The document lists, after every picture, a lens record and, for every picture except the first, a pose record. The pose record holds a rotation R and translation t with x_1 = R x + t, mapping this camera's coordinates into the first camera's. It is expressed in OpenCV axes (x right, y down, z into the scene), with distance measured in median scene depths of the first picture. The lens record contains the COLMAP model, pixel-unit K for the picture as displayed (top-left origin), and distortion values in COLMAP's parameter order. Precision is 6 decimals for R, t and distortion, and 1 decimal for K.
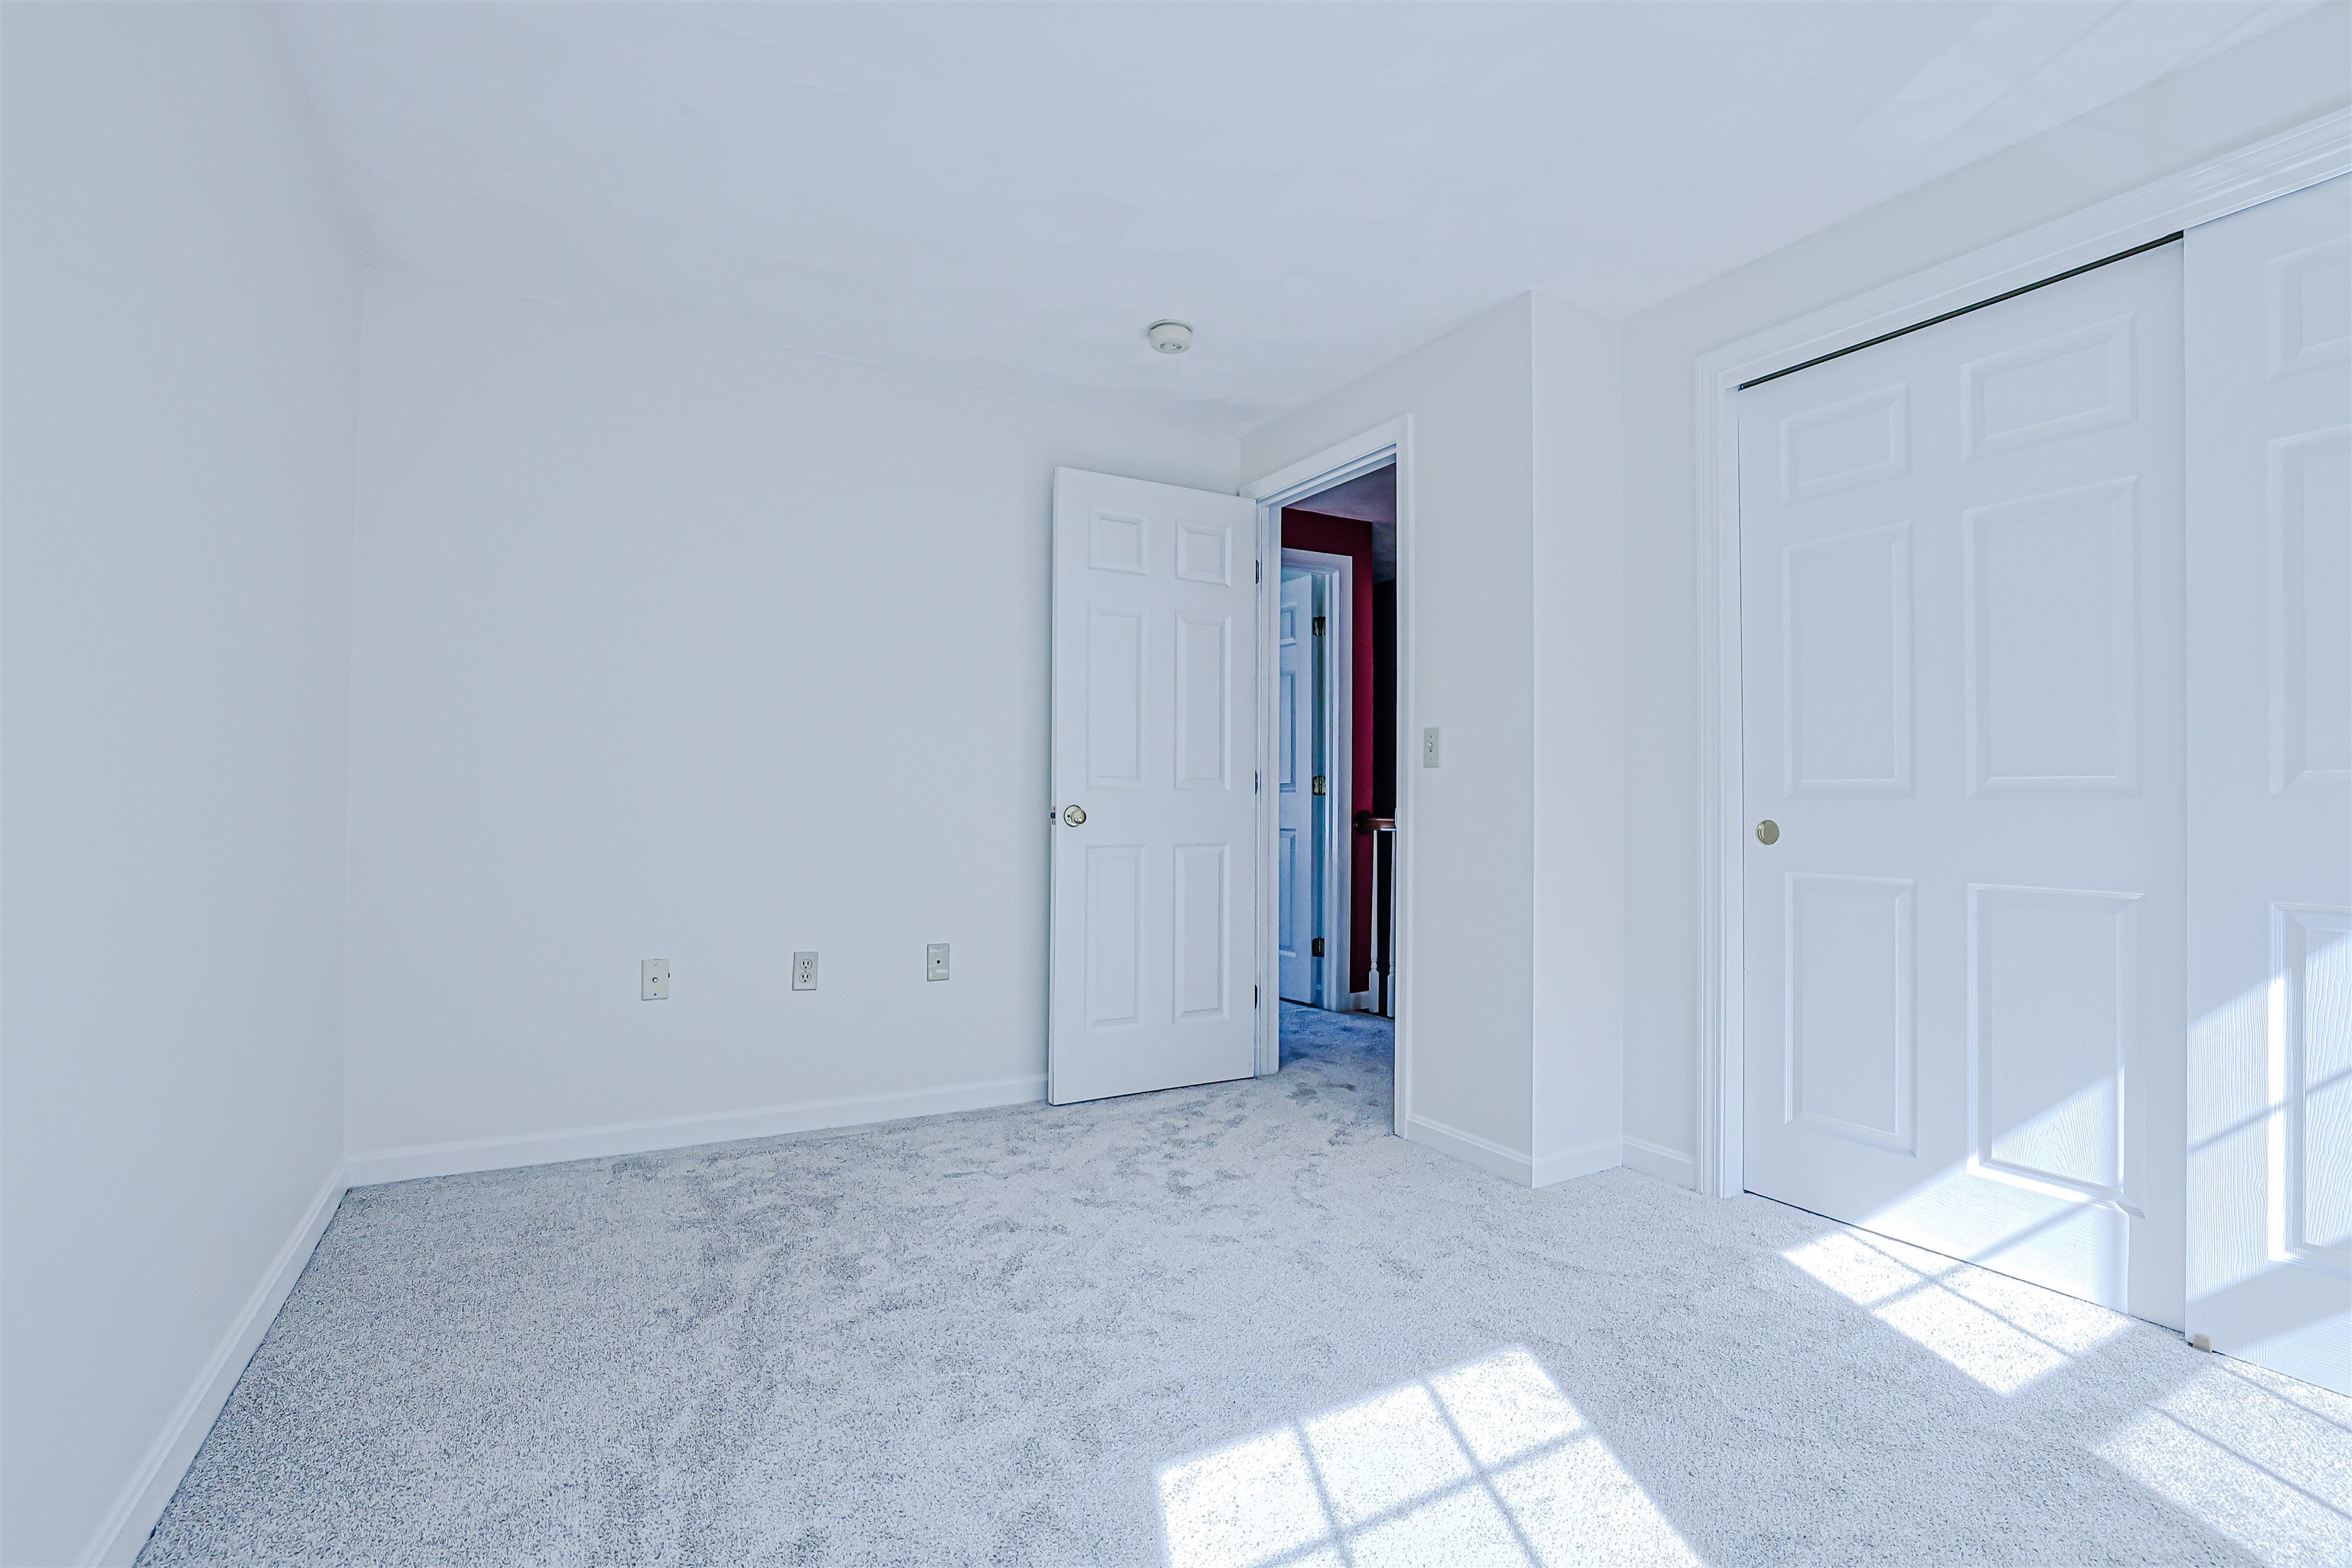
lens RADIAL K [[1150.4, 0, 1185.5], [0, 1150.4, 765.8], [0, 0, 1]] dist [-0.053659, 0.025782]
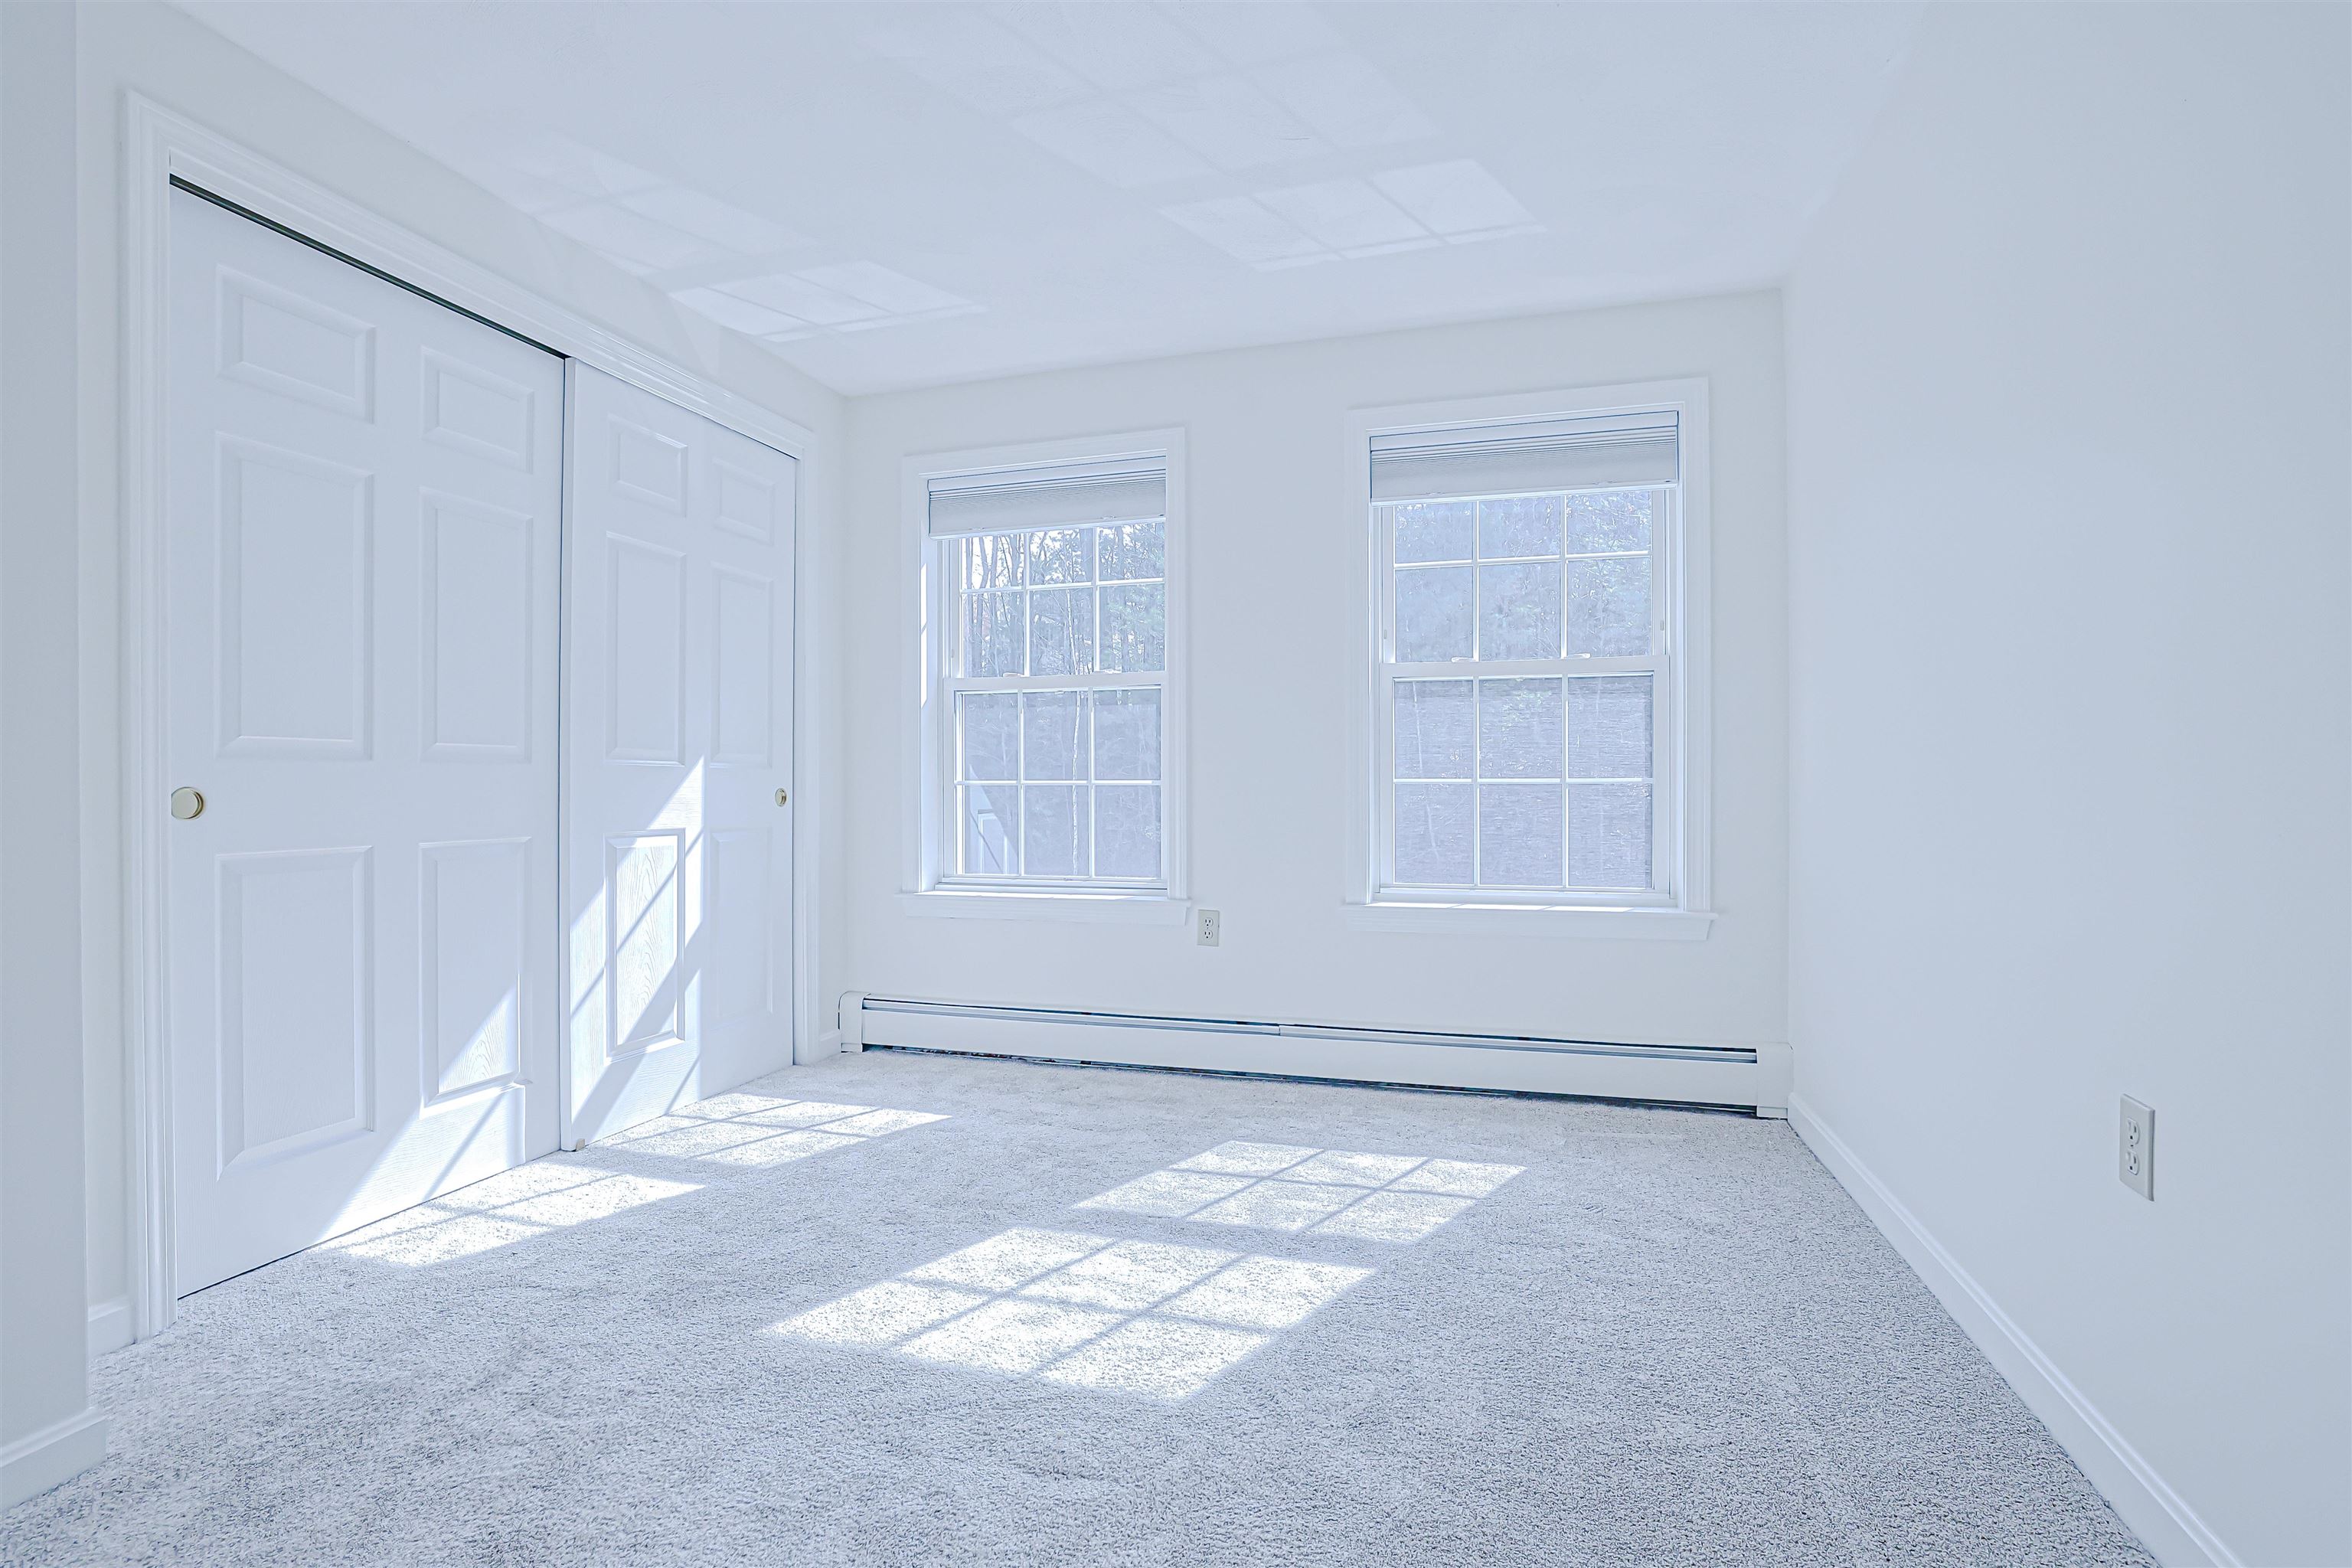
lens RADIAL K [[1150.4, 0, 1185.5], [0, 1150.4, 765.8], [0, 0, 1]] dist [-0.053659, 0.025782]
pose [[-0.710941, 0.004586, 0.703237, -0.600061], [-0.023130, 0.999285, -0.029901, 0.051923], [-0.702871, -0.037524, -0.710327, 1.365216]]
